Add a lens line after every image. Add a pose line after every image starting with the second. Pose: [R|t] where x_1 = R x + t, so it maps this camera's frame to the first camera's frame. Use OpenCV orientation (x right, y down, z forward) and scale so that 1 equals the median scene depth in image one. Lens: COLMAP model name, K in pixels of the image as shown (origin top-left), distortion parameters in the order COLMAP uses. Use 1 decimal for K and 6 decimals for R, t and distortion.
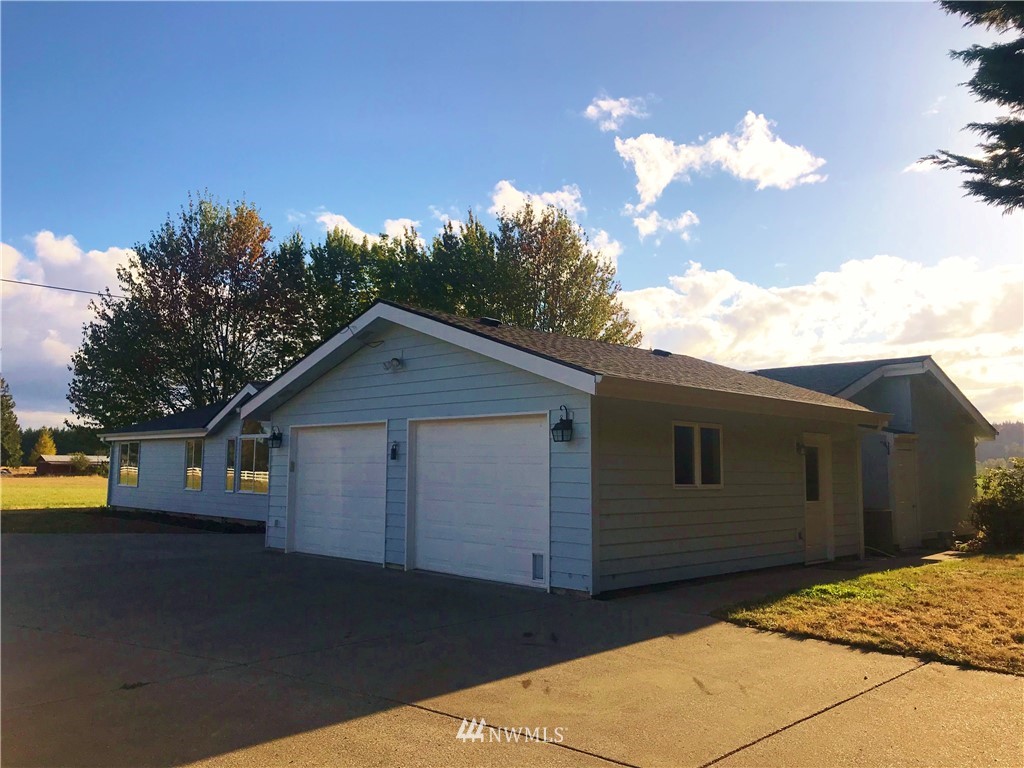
lens RADIAL K [[841.4, 0, 509.3], [0, 841.4, 371.6], [0, 0, 1]] dist [-0.007288, -0.001139]
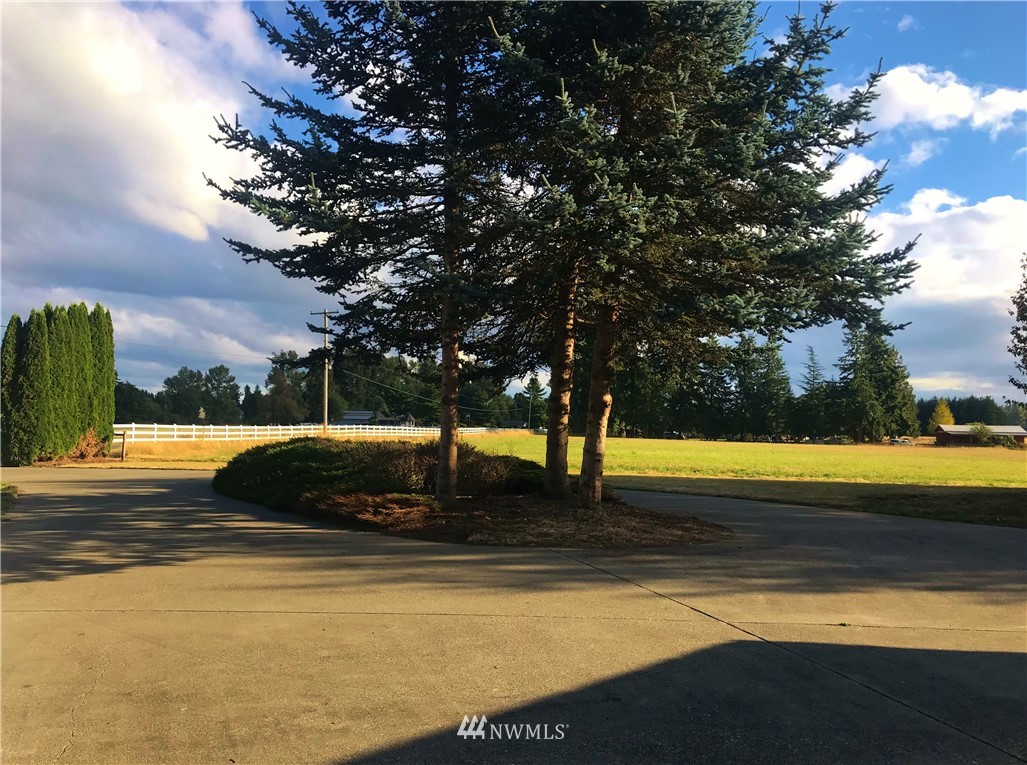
lens RADIAL K [[848.1, 0, 513.5], [0, 848.1, 382.5], [0, 0, 1]] dist [0.035031, -0.001338]
pose [[0.571349, -0.039898, -0.819737, -0.130194], [0.080007, 0.996768, 0.007250, 0.018681], [0.816798, -0.069727, 0.572694, 0.146020]]
